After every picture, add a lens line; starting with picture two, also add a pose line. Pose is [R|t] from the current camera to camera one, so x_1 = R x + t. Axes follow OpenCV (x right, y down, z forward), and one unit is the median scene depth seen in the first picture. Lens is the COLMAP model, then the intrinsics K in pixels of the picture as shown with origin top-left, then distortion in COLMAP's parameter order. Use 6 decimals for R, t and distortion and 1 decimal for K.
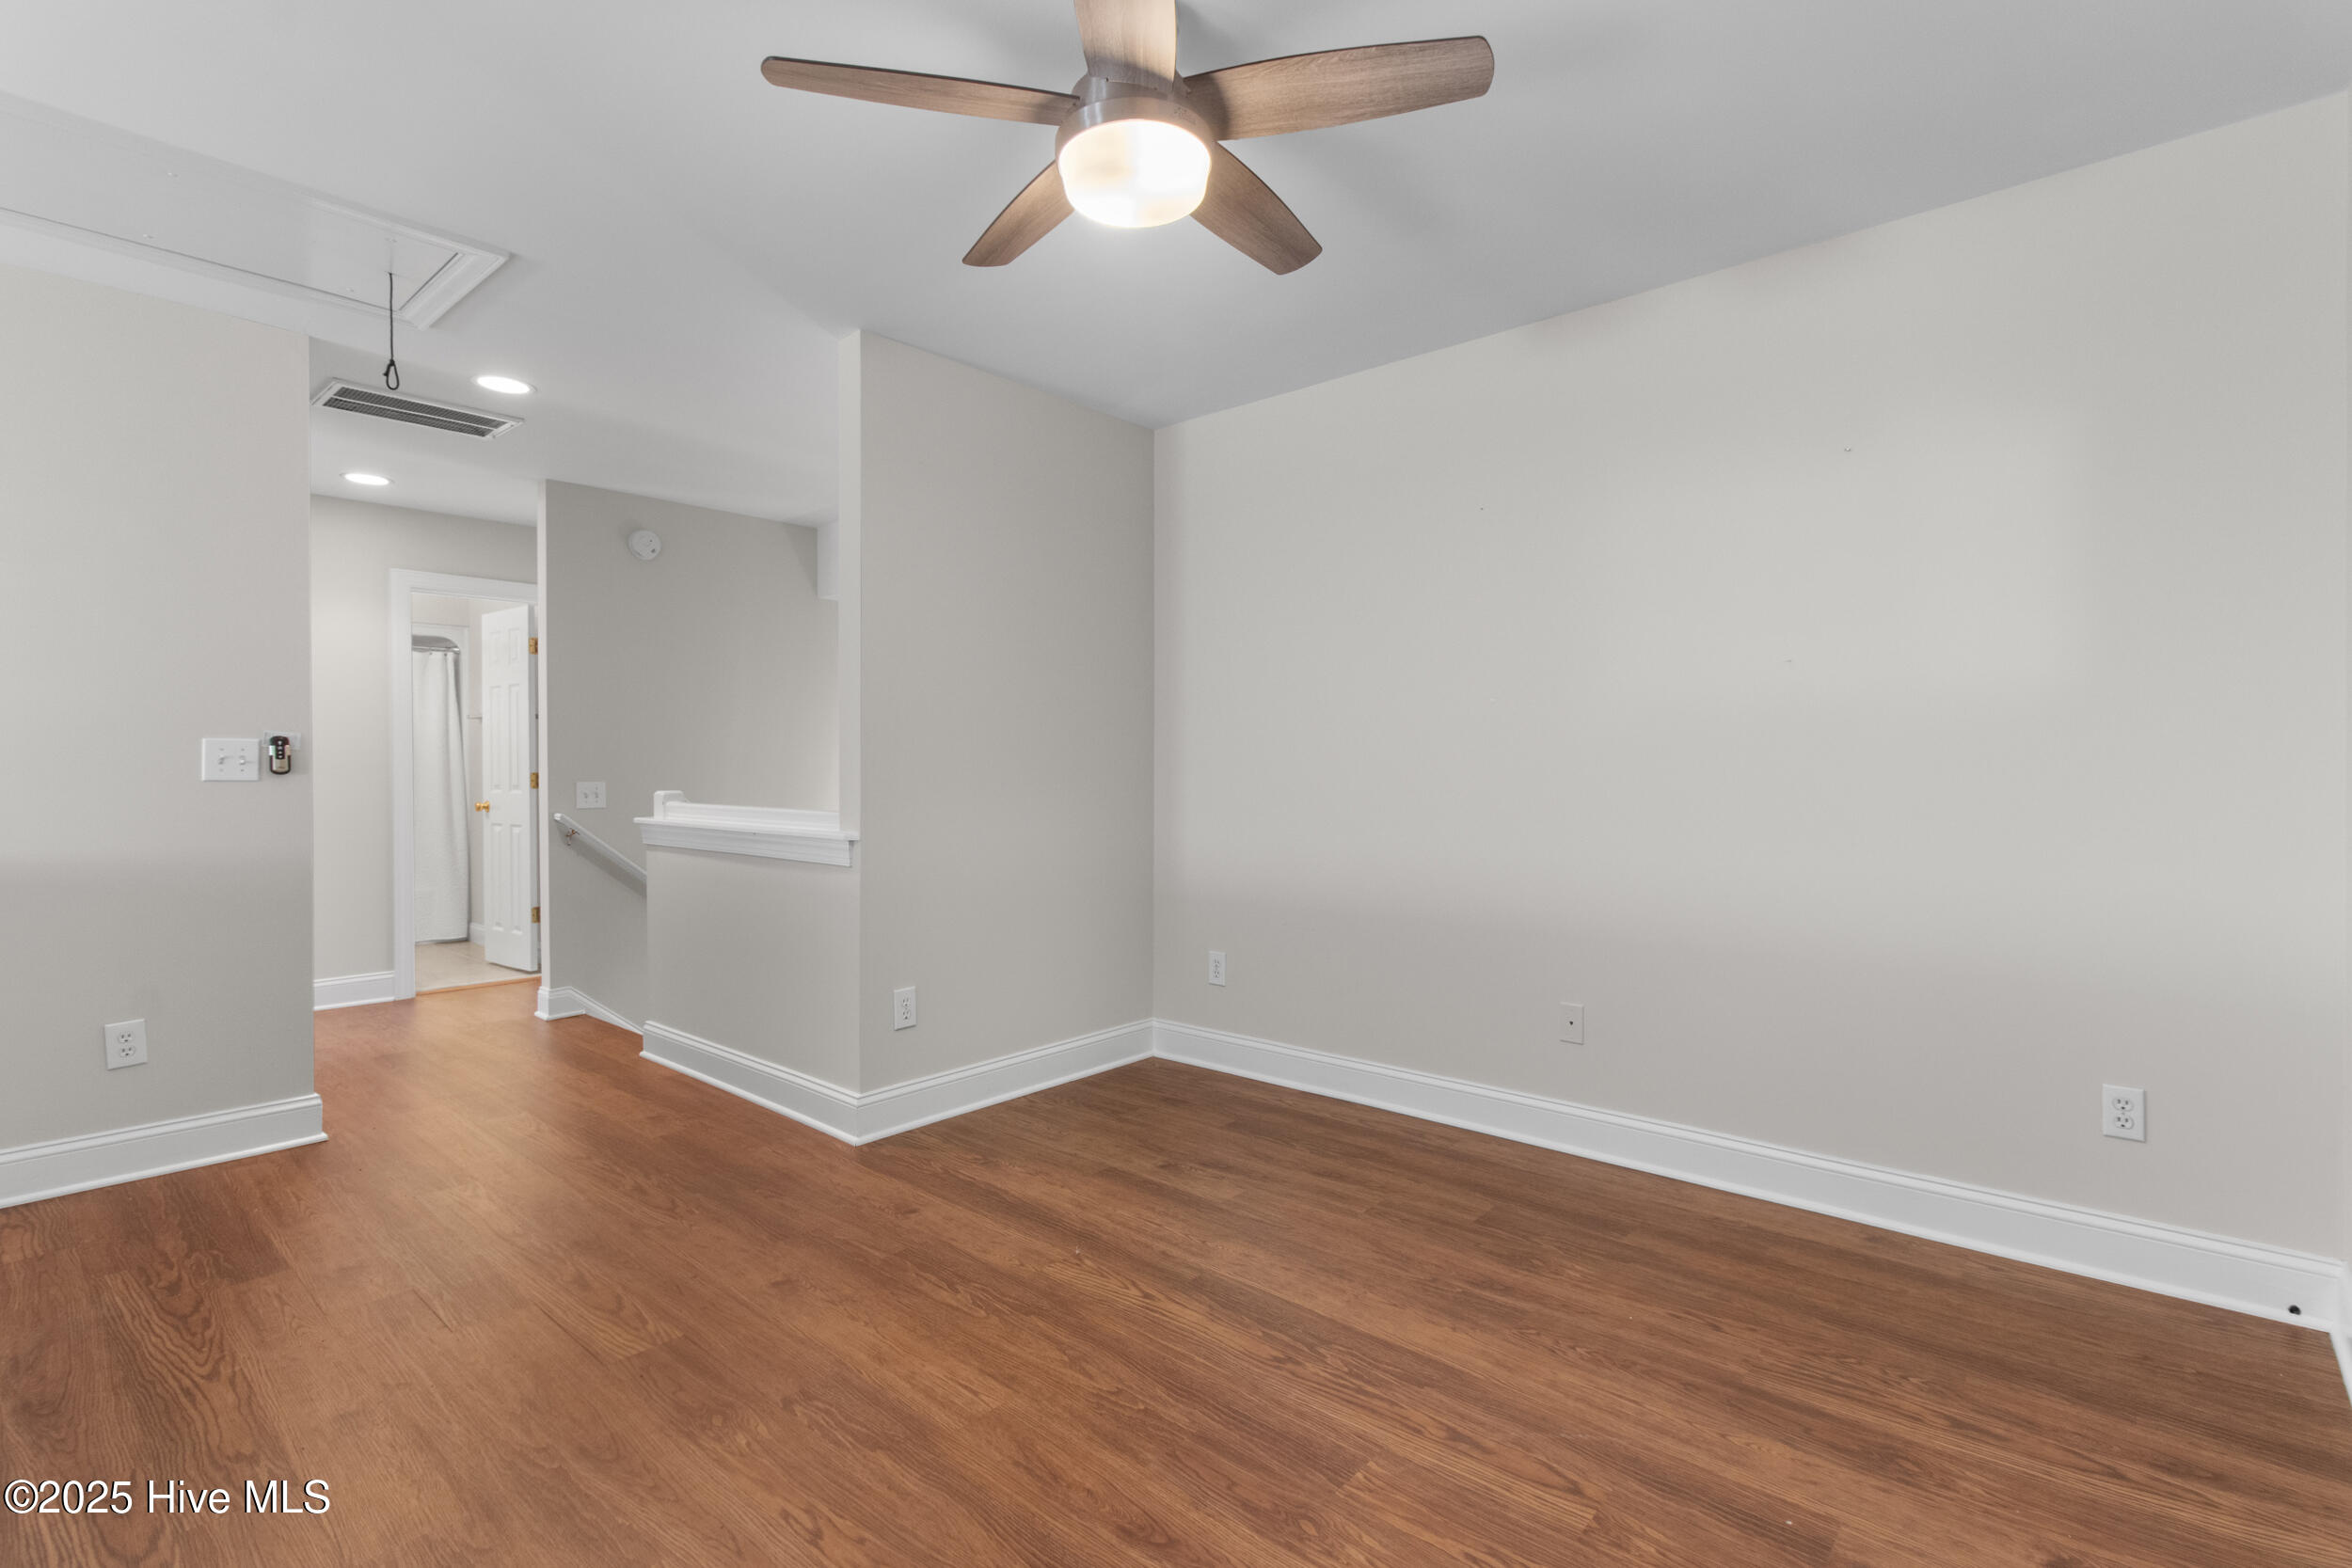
lens RADIAL K [[1098.3, 0, 1182.2], [0, 1098.3, 778.1], [0, 0, 1]] dist [0.000291, 0.001331]
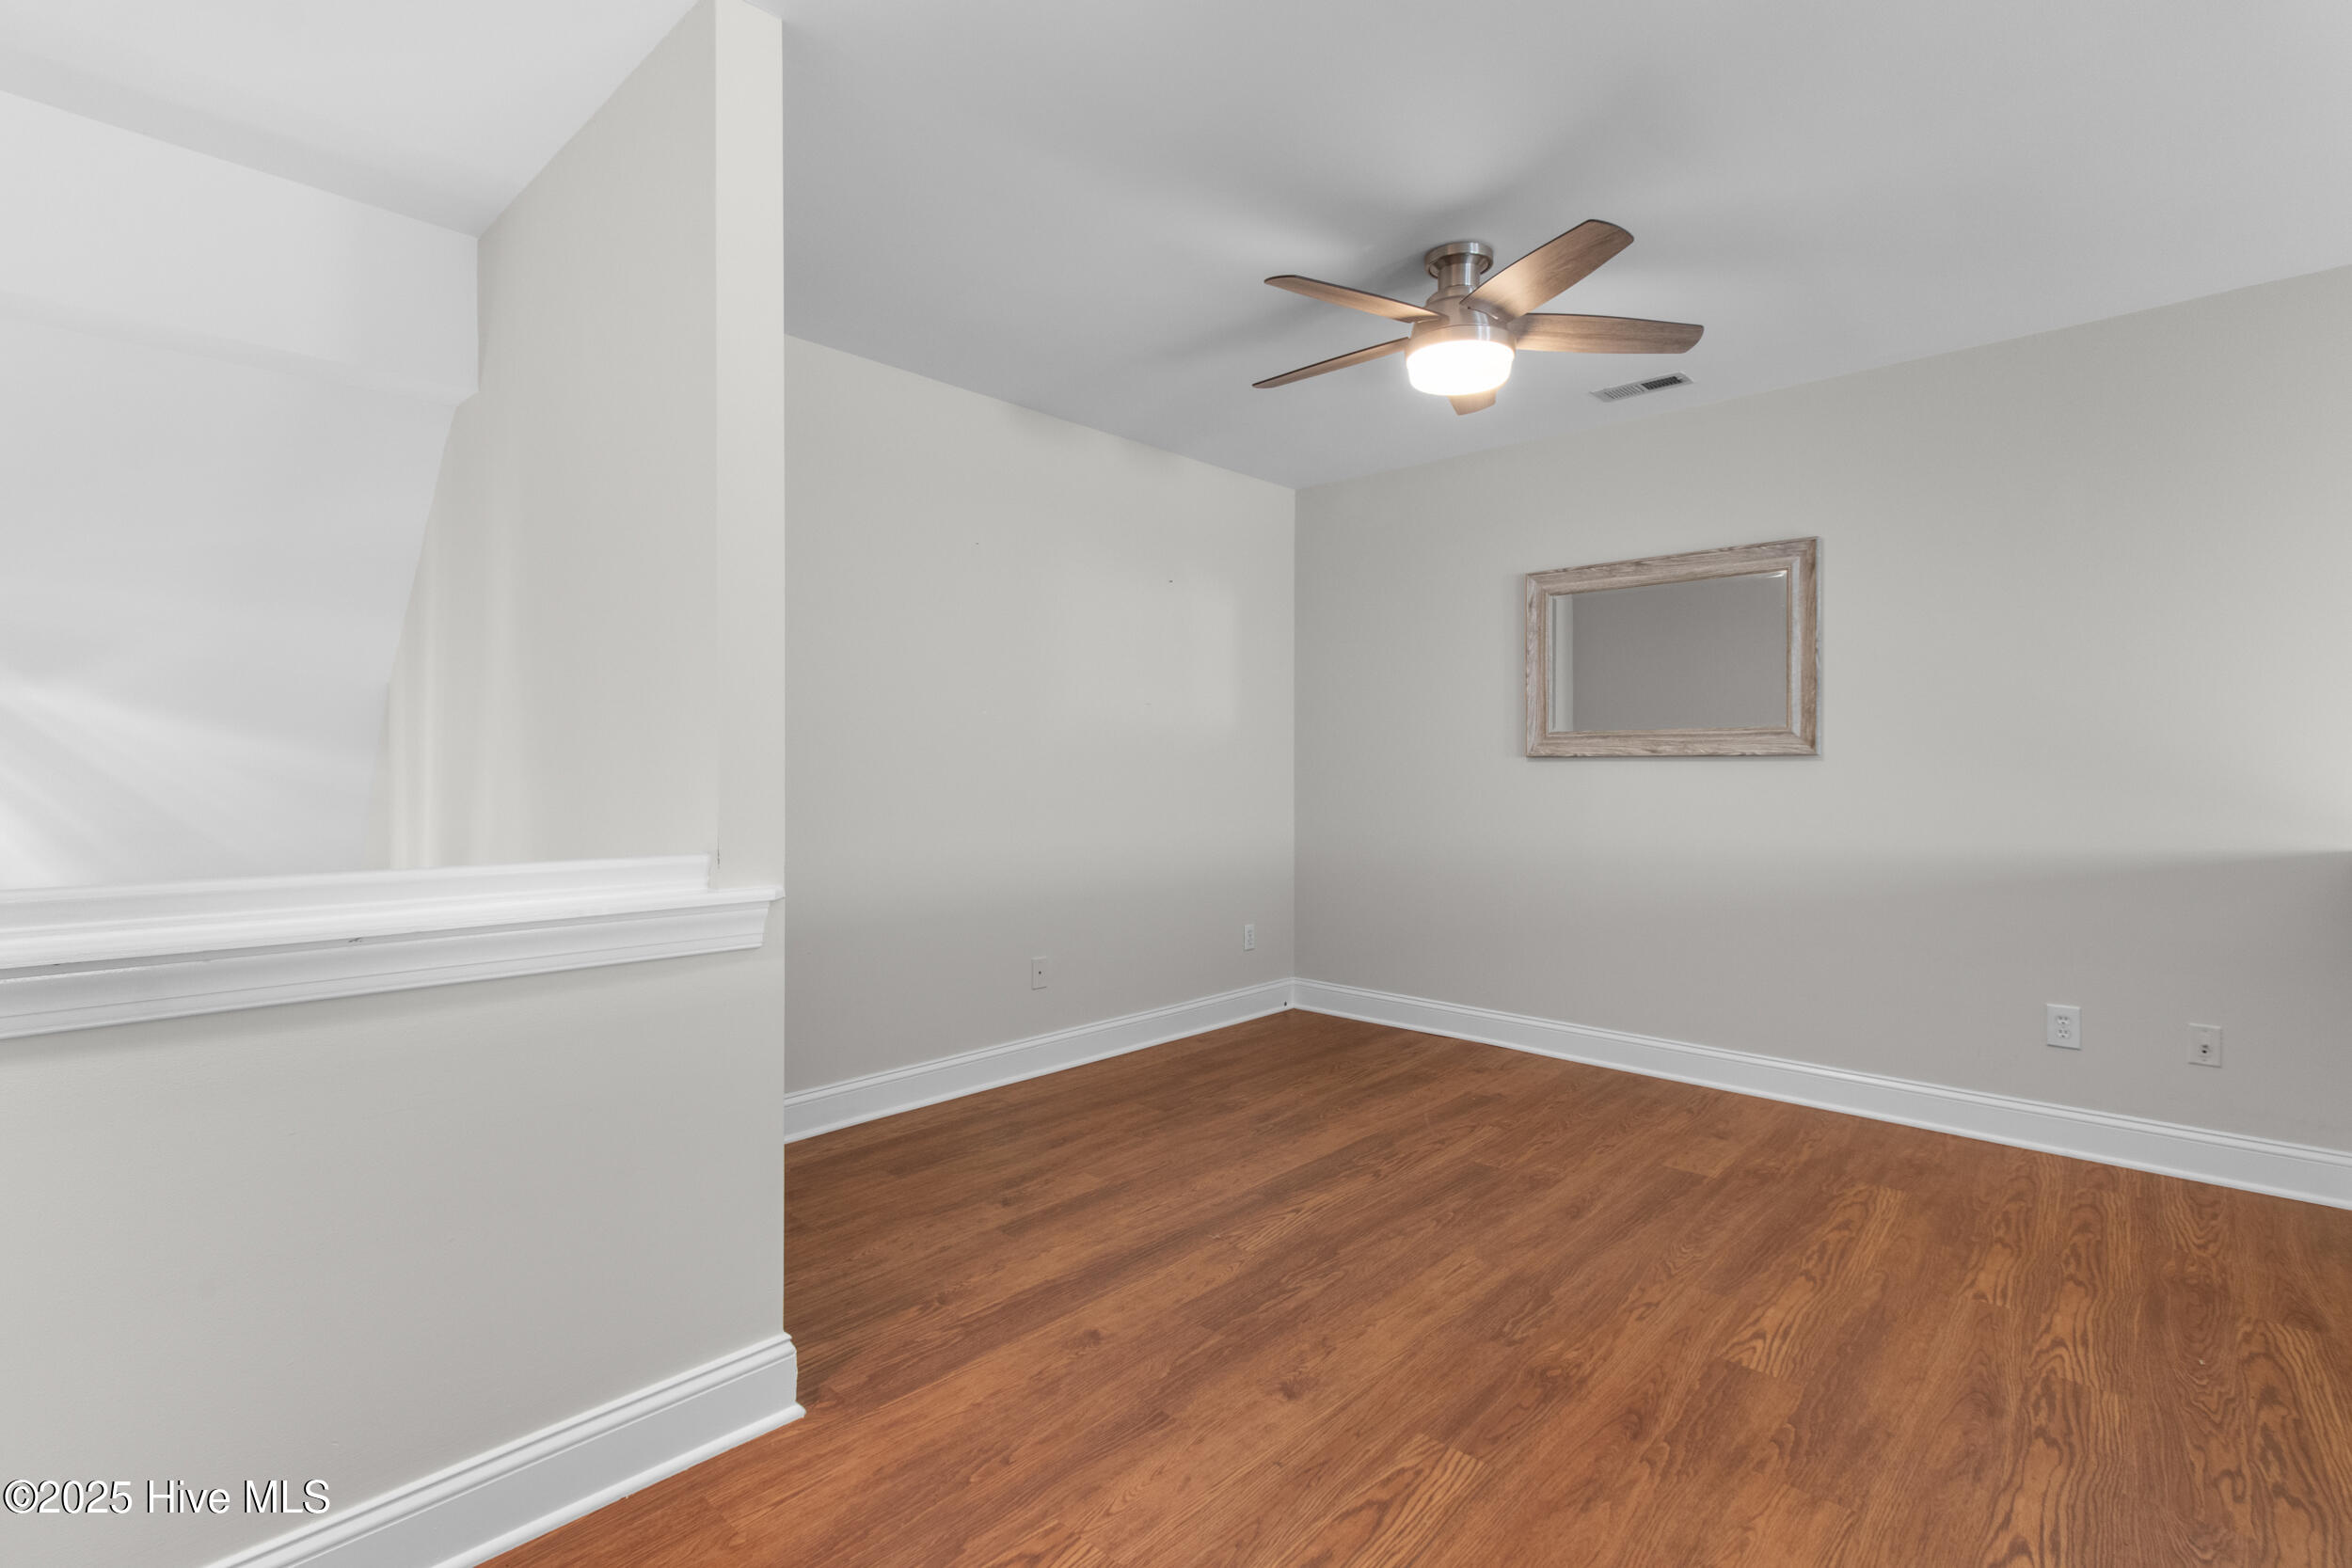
lens RADIAL K [[1098.3, 0, 1189.1], [0, 1098.3, 776.3], [0, 0, 1]] dist [0.000291, 0.001331]
pose [[0.012457, -0.005535, 0.999907, -1.123307], [0.008419, 0.999950, 0.005430, -0.011818], [-0.999887, 0.008350, 0.012503, 0.997428]]
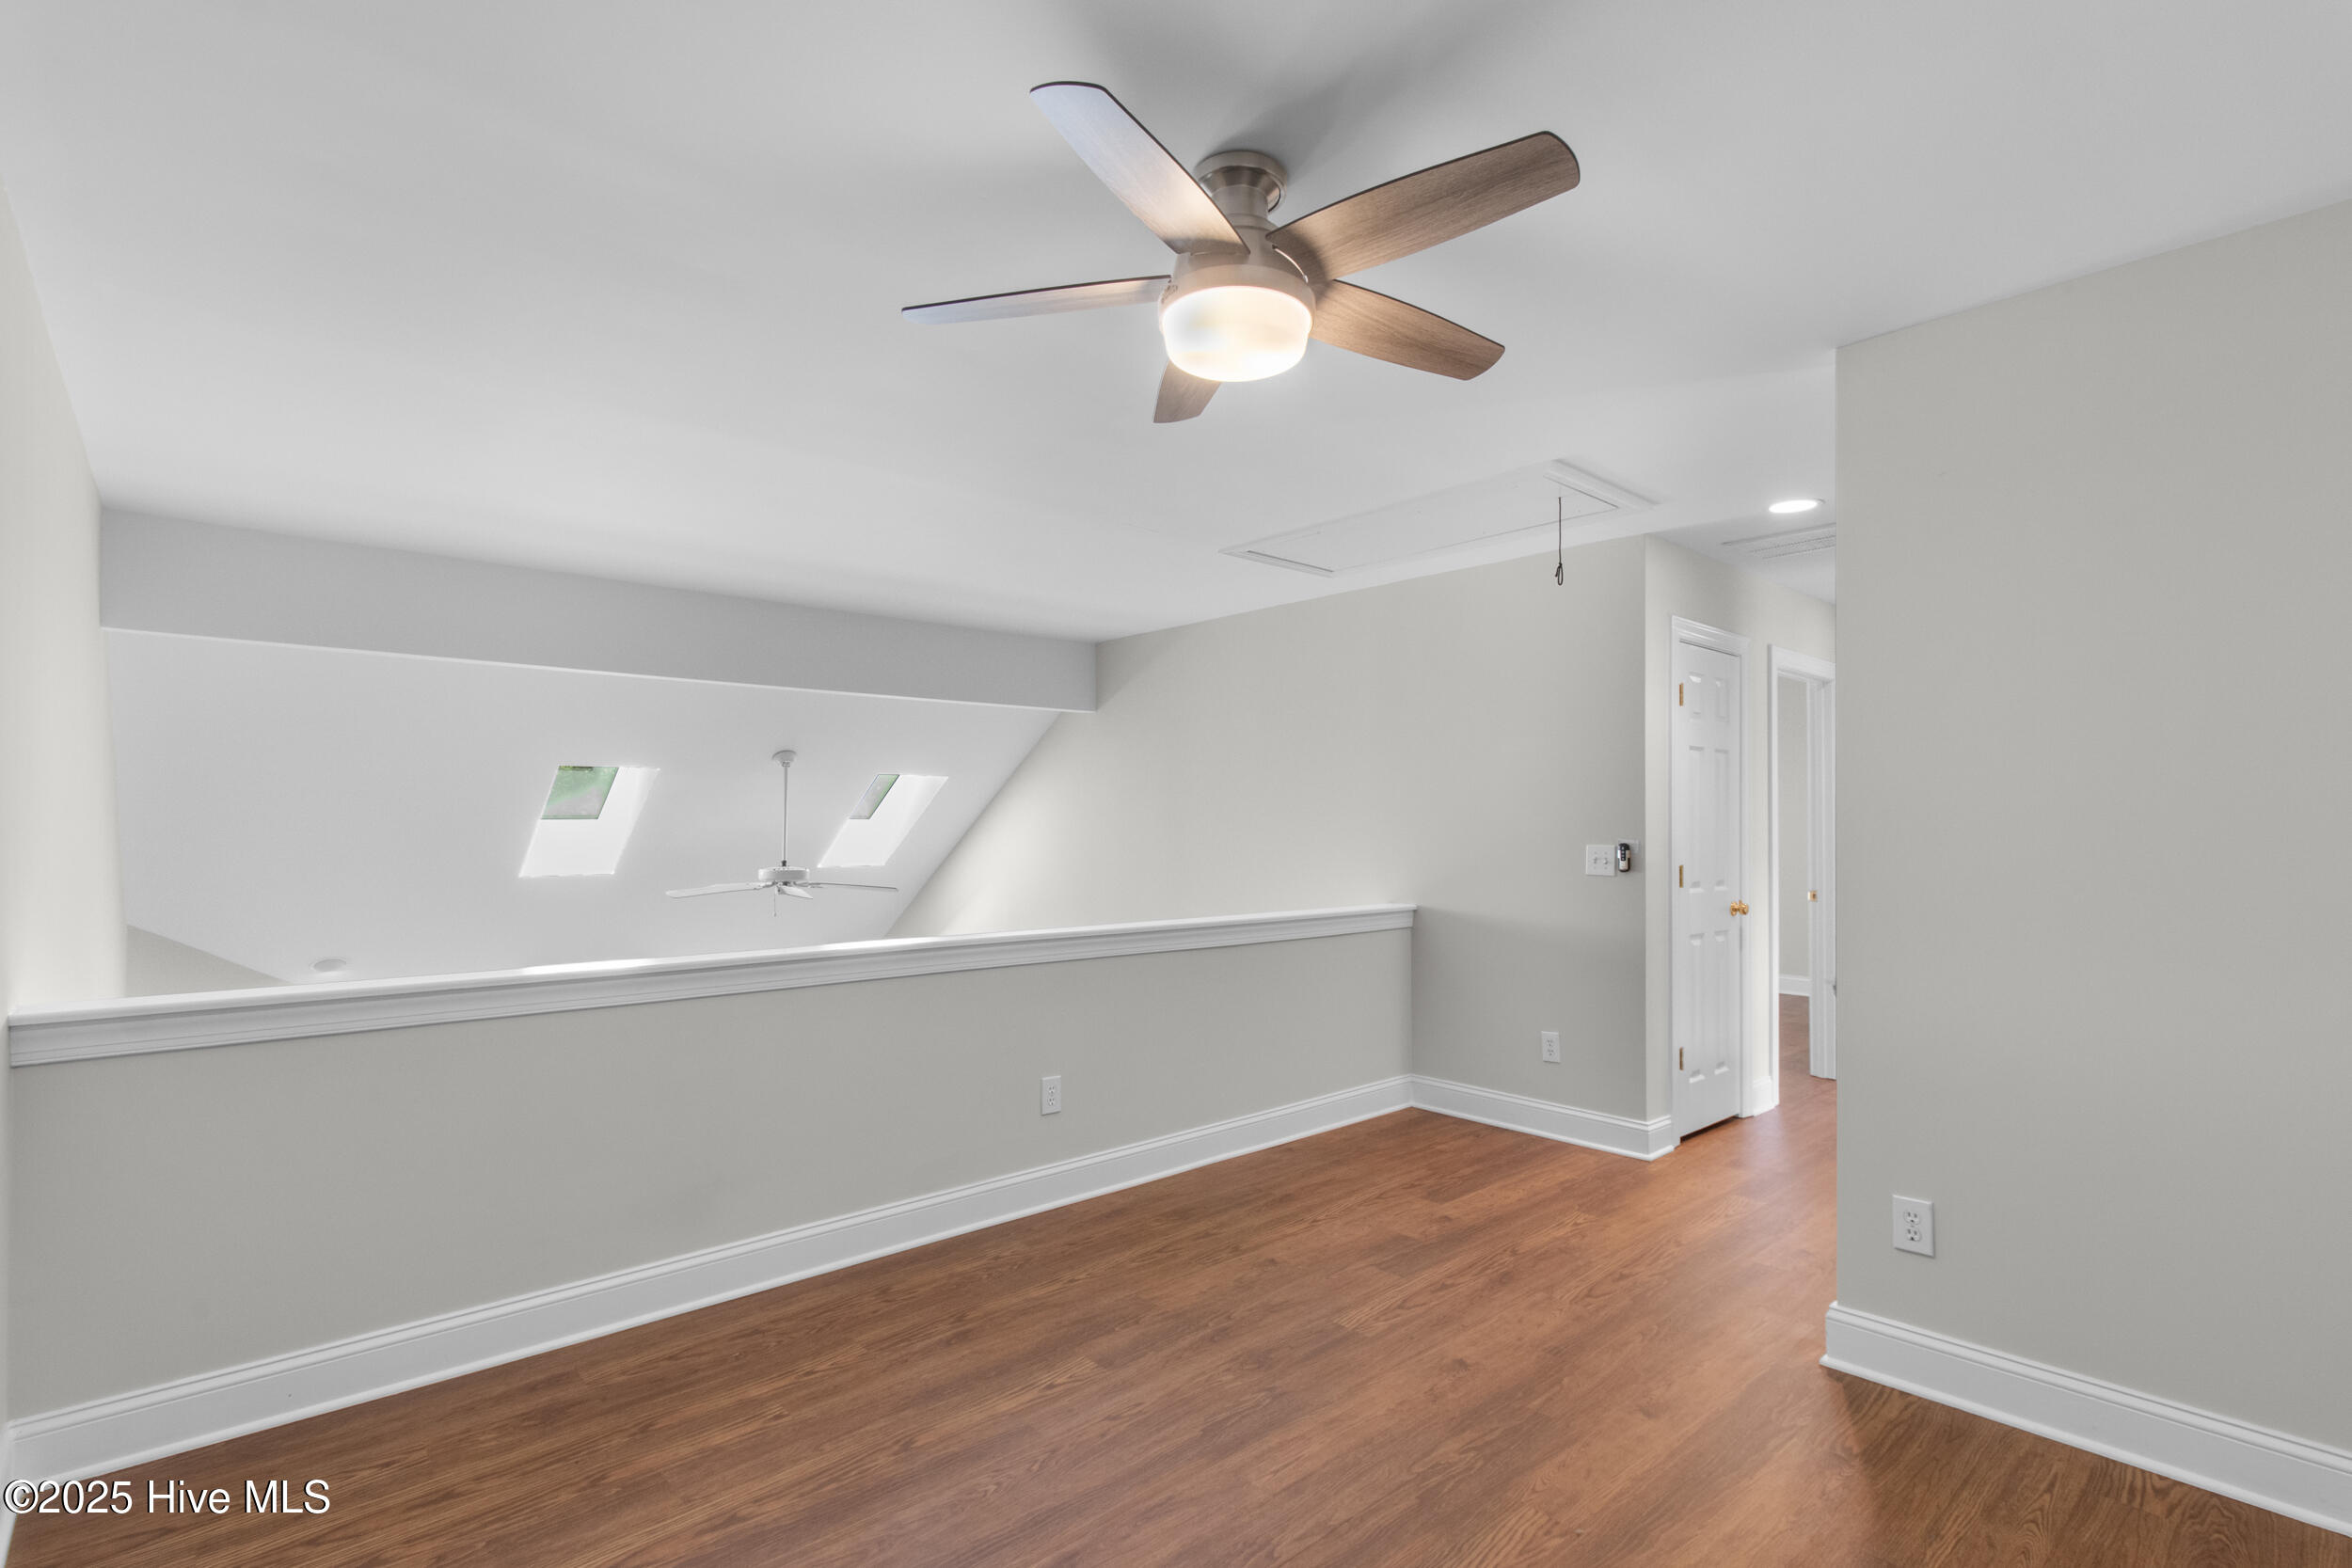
lens RADIAL K [[1098.3, 0, 1177.7], [0, 1098.3, 798.6], [0, 0, 1]] dist [0.000291, 0.001331]
pose [[-0.119911, -0.021418, -0.992554, 0.729327], [-0.008529, 0.999753, -0.020543, -0.077618], [0.992748, 0.006003, -0.120064, 0.794860]]
